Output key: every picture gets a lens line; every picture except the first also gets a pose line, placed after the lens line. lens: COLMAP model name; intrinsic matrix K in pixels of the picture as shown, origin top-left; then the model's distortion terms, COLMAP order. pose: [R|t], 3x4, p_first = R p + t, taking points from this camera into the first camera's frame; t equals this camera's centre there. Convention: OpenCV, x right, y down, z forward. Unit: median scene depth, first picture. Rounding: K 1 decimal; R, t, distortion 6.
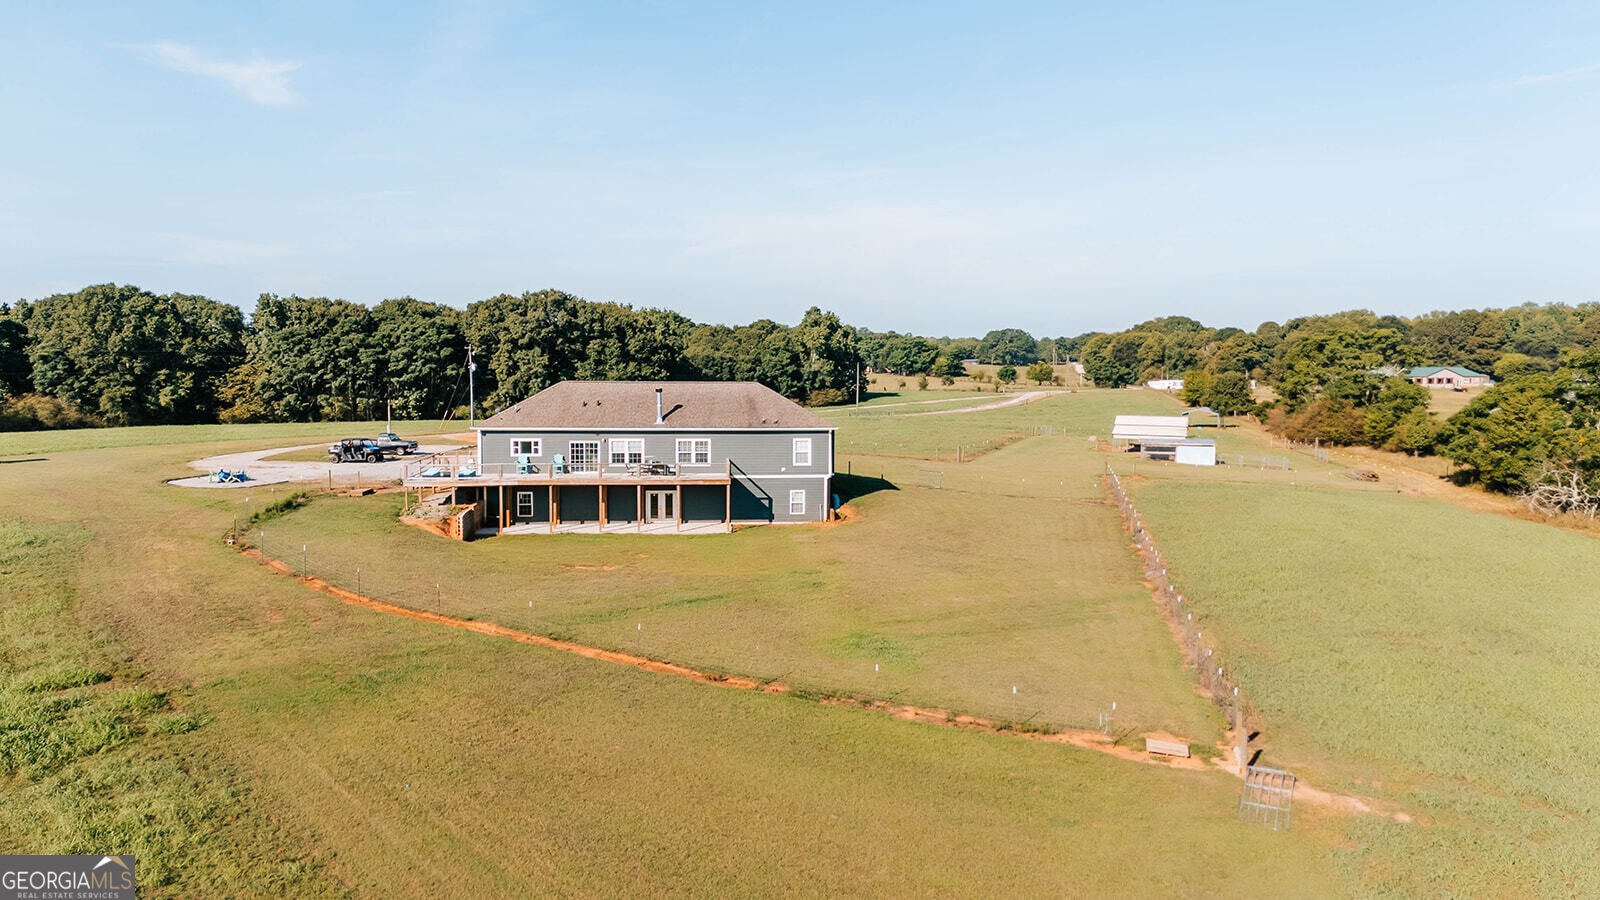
lens RADIAL K [[1143.6, 0, 801.7], [0, 1143.6, 449.0], [0, 0, 1]] dist [0.060670, -0.054814]
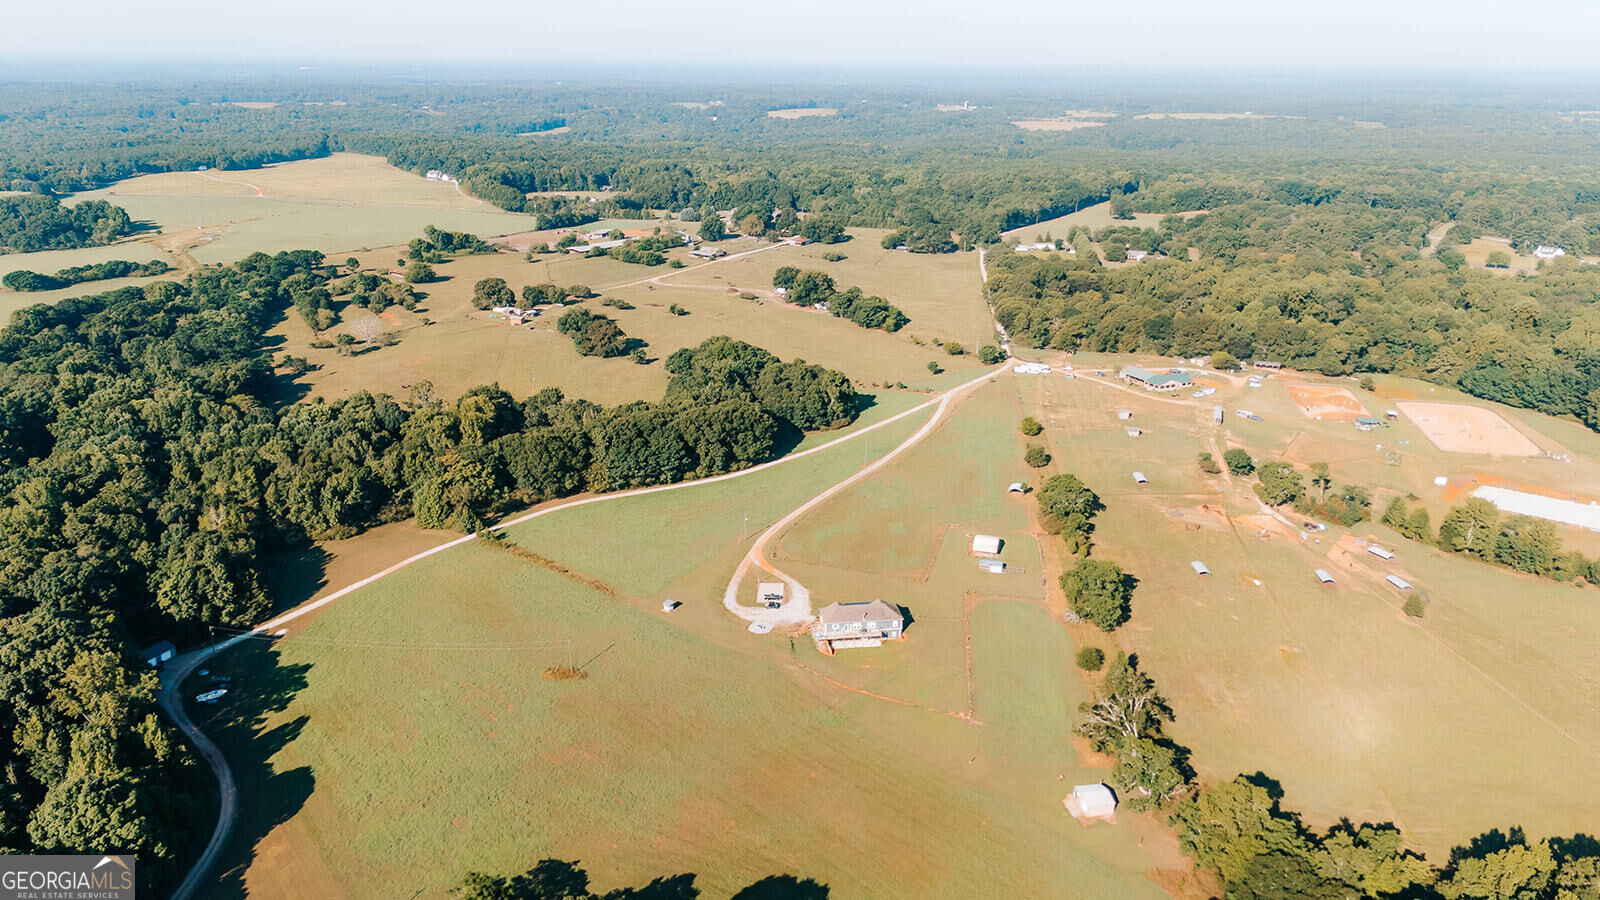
lens RADIAL K [[1143.6, 0, 800.6], [0, 1143.6, 450.5], [0, 0, 1]] dist [0.060670, -0.054814]
pose [[0.997055, -0.016558, 0.074885, -0.257876], [-0.002834, 0.967796, 0.251720, -0.662313], [-0.076642, -0.251191, 0.964899, -1.158718]]
